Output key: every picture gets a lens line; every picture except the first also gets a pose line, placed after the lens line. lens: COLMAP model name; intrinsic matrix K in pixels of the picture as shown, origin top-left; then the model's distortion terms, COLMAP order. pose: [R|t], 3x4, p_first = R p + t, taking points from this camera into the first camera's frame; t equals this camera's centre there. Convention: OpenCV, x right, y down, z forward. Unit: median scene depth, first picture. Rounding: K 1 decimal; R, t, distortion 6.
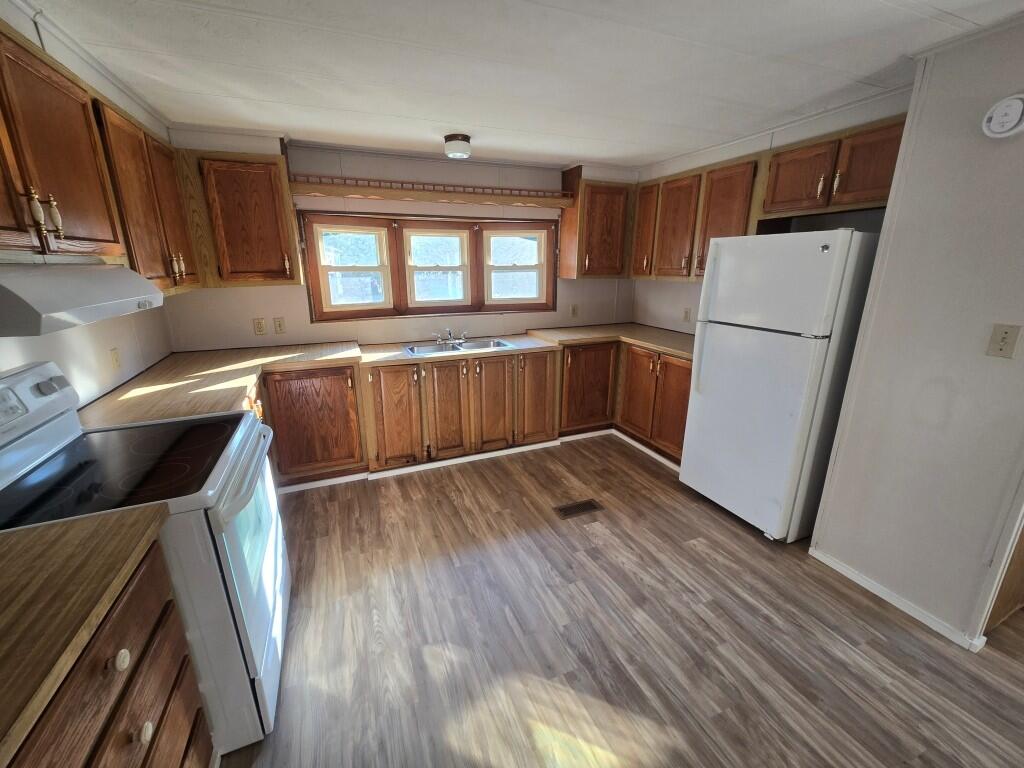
lens RADIAL K [[420.1, 0, 512.0], [0, 420.1, 384.0], [0, 0, 1]] dist [0.001470, 0.000171]
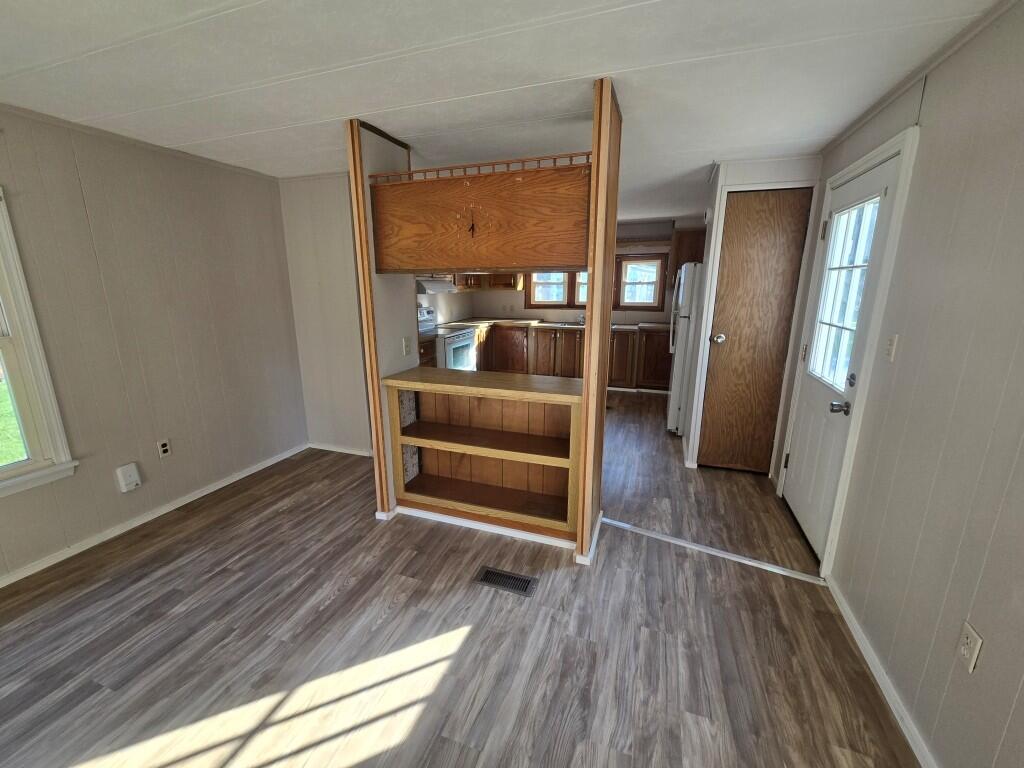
lens RADIAL K [[420.1, 0, 512.0], [0, 420.1, 384.0], [0, 0, 1]] dist [0.001470, 0.000171]
pose [[0.739663, 0.160355, -0.653594, 0.997345], [-0.185984, 0.982080, 0.030471, 0.189079], [0.646767, 0.099020, 0.756232, -0.649693]]
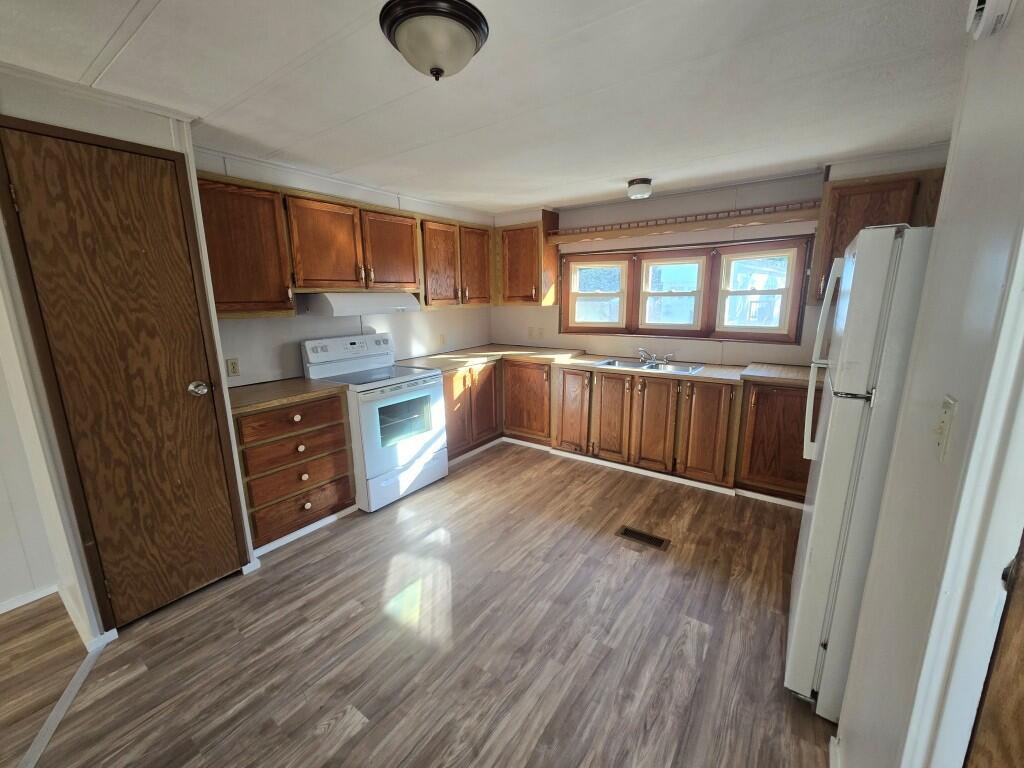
lens RADIAL K [[420.1, 0, 512.0], [0, 420.1, 384.0], [0, 0, 1]] dist [0.001470, 0.000171]
pose [[0.528573, 0.171960, -0.831288, 0.674979], [-0.221128, 0.973351, 0.060744, -0.036444], [0.819581, 0.151714, 0.552513, 0.150038]]
